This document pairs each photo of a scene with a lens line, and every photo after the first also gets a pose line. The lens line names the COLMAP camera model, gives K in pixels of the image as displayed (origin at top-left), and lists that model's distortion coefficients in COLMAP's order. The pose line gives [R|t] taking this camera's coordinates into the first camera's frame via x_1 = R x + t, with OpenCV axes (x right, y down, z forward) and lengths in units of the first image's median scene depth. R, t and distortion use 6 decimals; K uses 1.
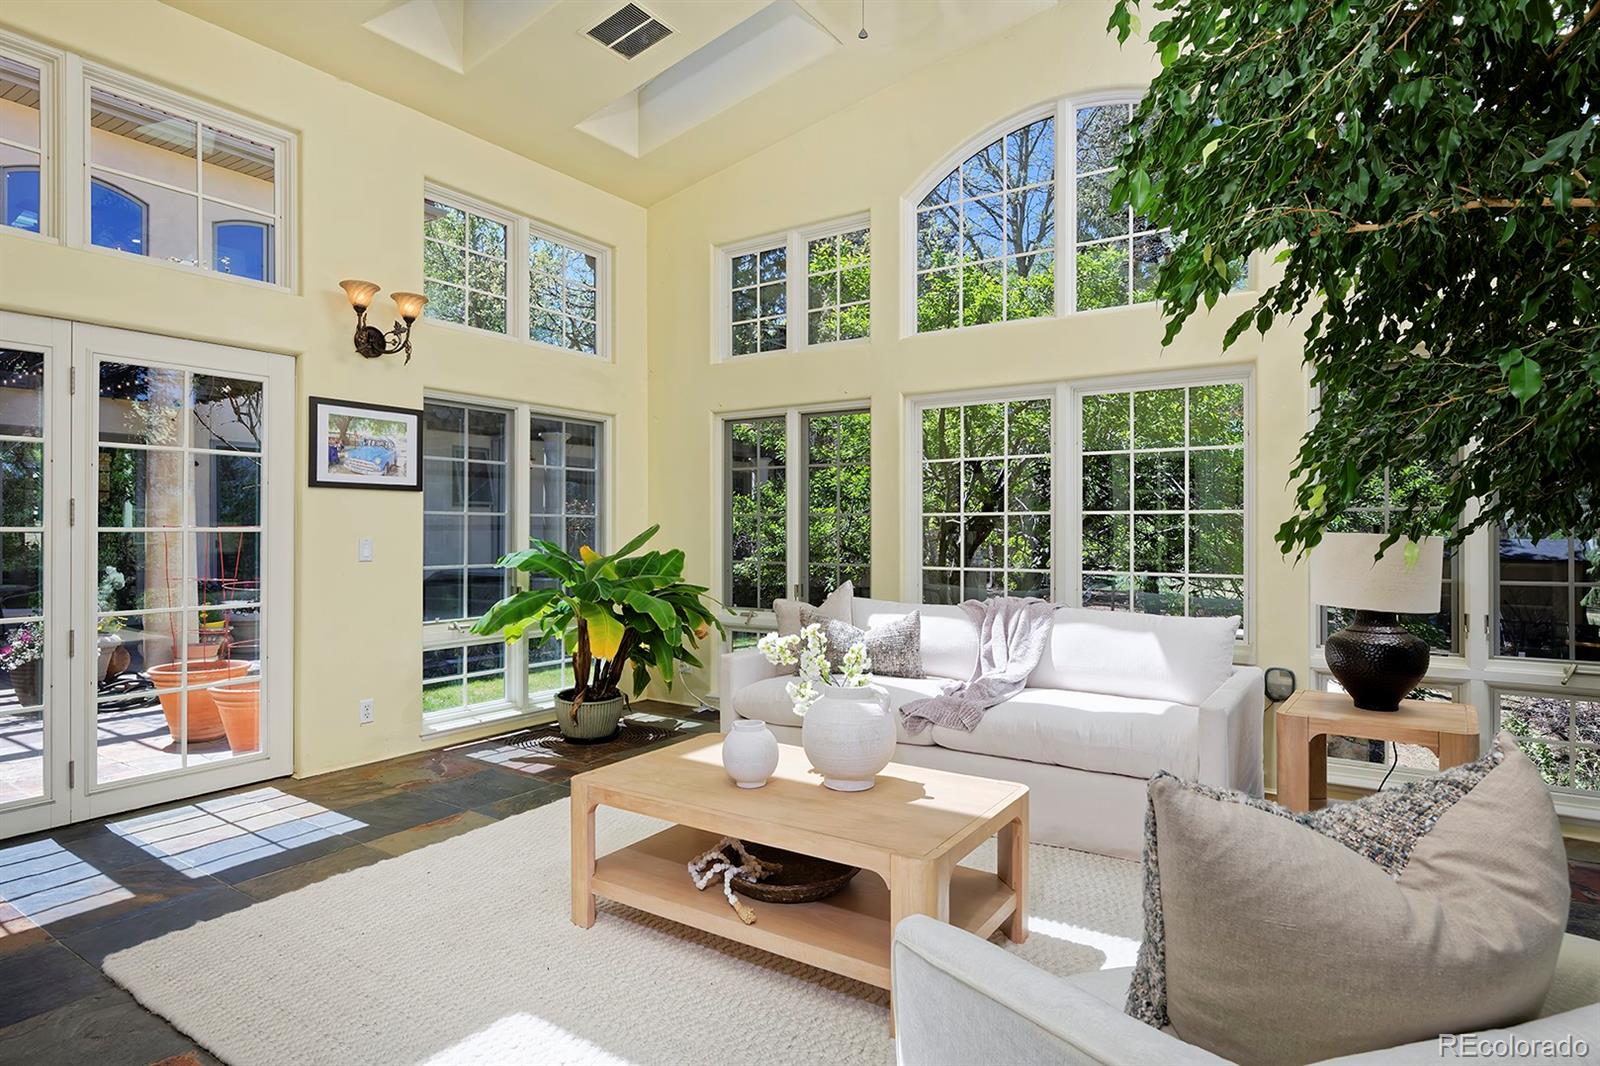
lens RADIAL K [[880.7, 0, 800.0], [0, 880.7, 533.0], [0, 0, 1]] dist [0.002071, 0.000255]
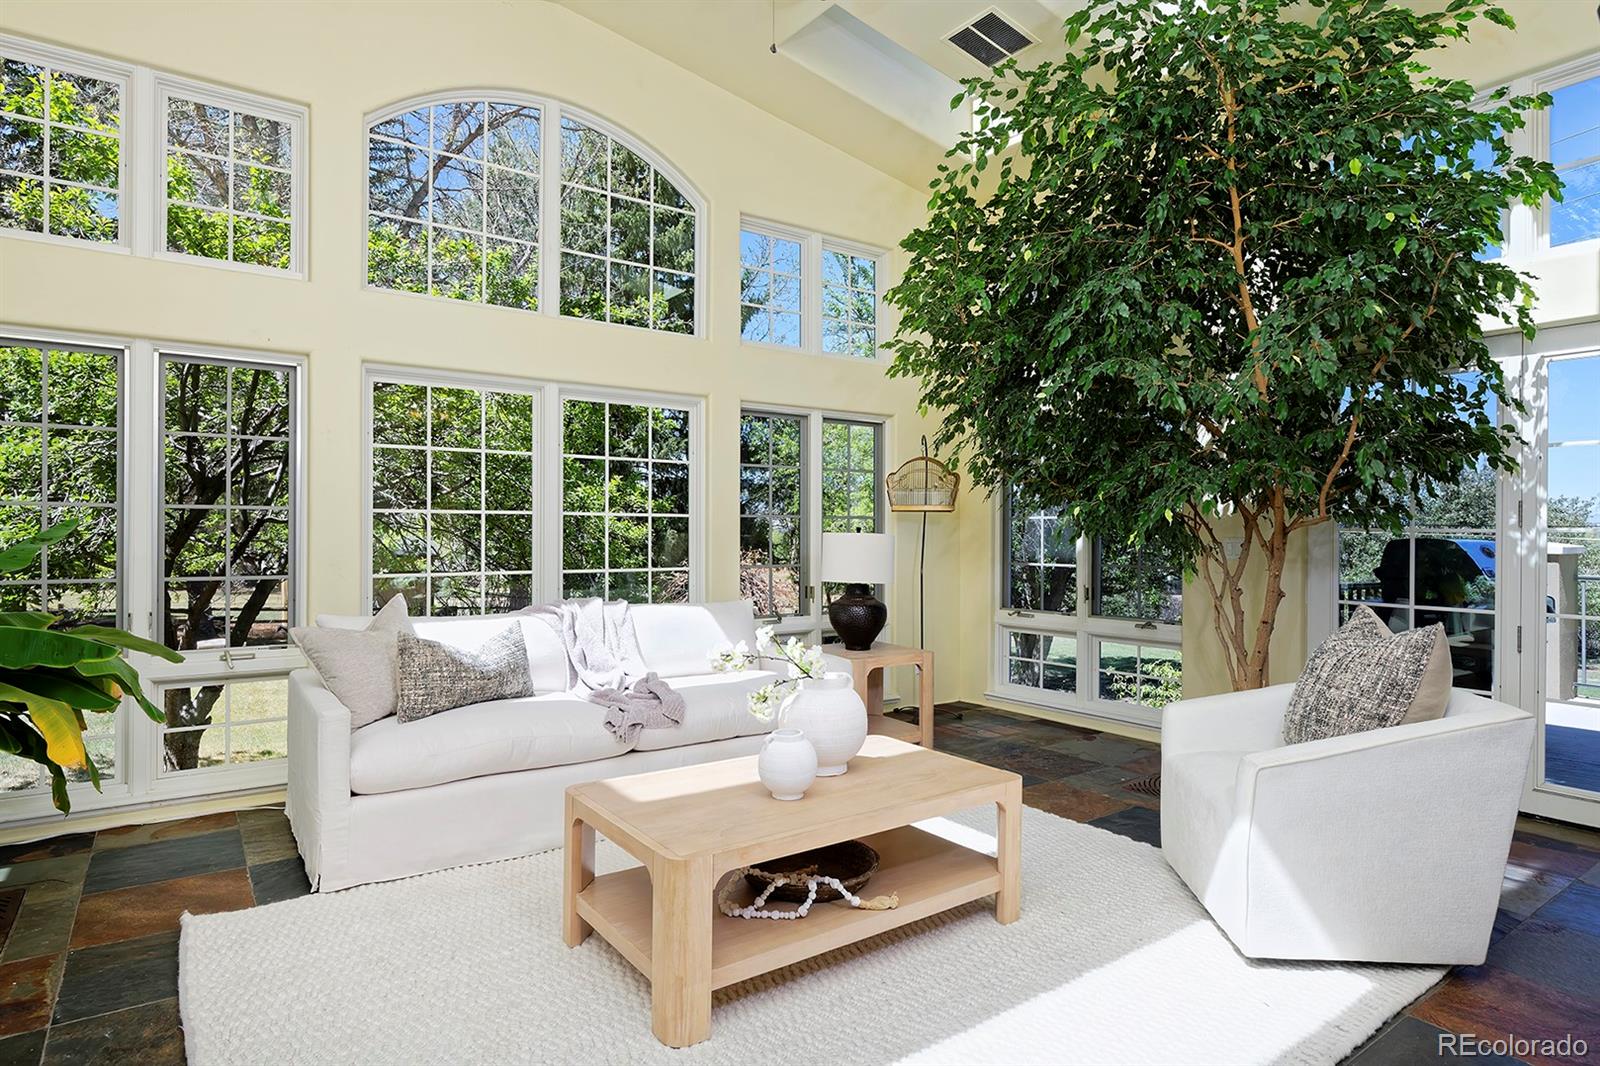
lens RADIAL K [[880.7, 0, 800.0], [0, 880.7, 533.0], [0, 0, 1]] dist [0.002071, 0.000255]
pose [[0.351214, 0.002893, 0.936291, -0.880808], [-0.000983, 0.999996, -0.002721, 0.003751], [-0.936295, 0.000035, 0.351215, 0.609054]]
